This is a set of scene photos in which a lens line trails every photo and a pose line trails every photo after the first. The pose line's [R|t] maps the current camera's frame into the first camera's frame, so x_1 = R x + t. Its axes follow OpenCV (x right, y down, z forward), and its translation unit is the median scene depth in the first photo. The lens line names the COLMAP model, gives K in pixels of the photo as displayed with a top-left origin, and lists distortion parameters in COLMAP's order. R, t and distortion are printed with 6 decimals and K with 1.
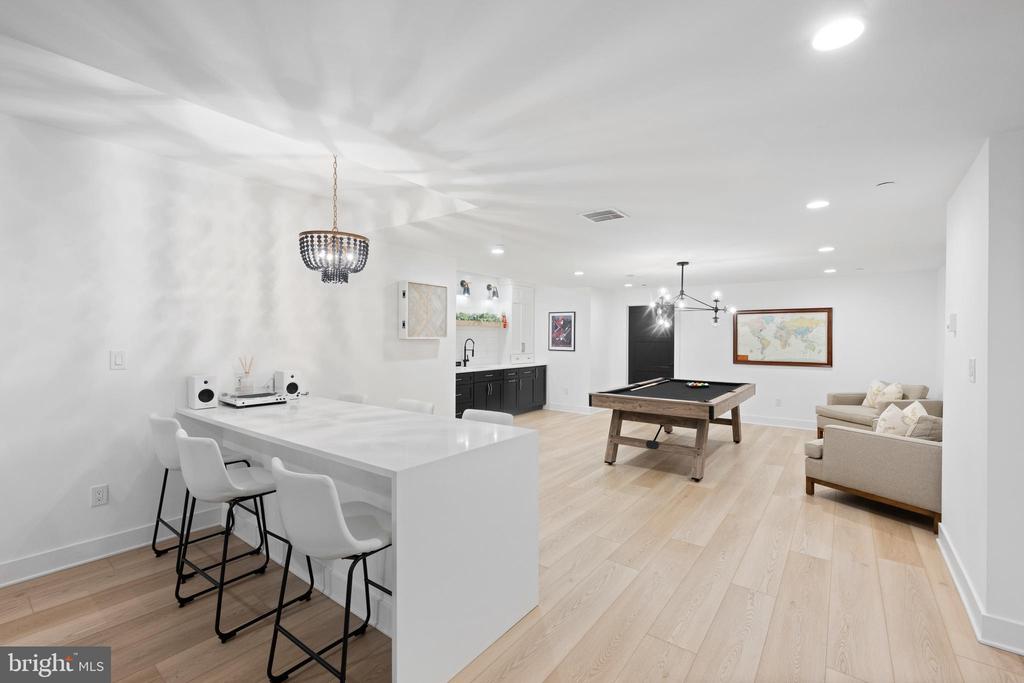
lens RADIAL K [[436.0, 0, 510.0], [0, 436.0, 339.9], [0, 0, 1]] dist [-0.002638, -0.000310]
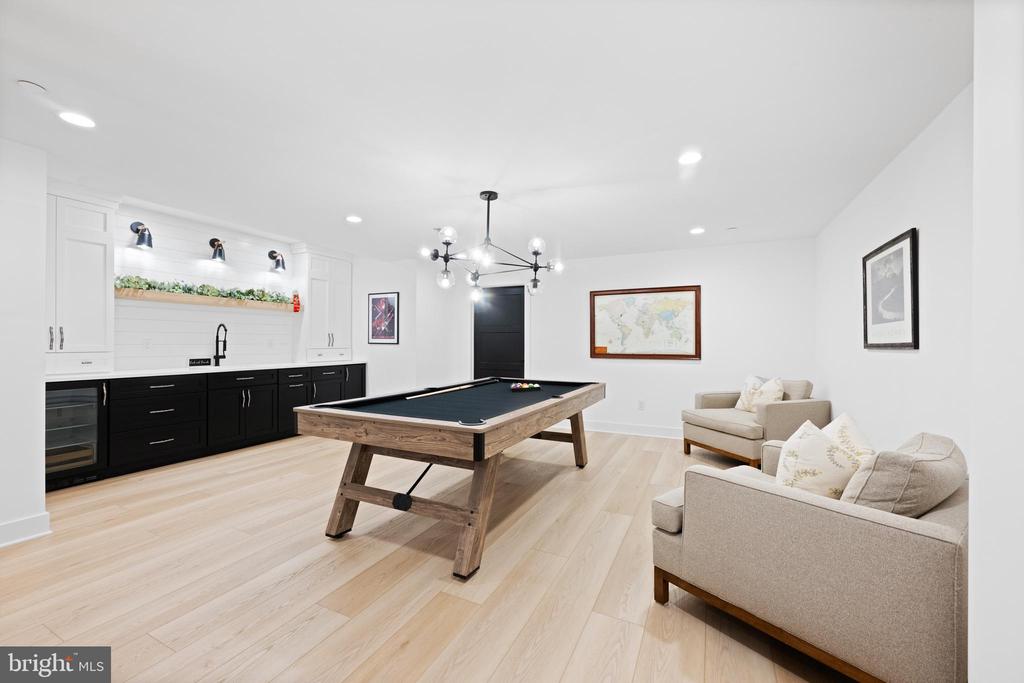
lens RADIAL K [[399.3, 0, 514.1], [0, 399.3, 343.4], [0, 0, 1]] dist [-0.000275, -0.000363]
pose [[0.980357, -0.002138, 0.197220, 0.288154], [0.002643, 0.999994, -0.002298, 0.036743], [-0.197214, 0.002774, 0.980357, 0.386789]]
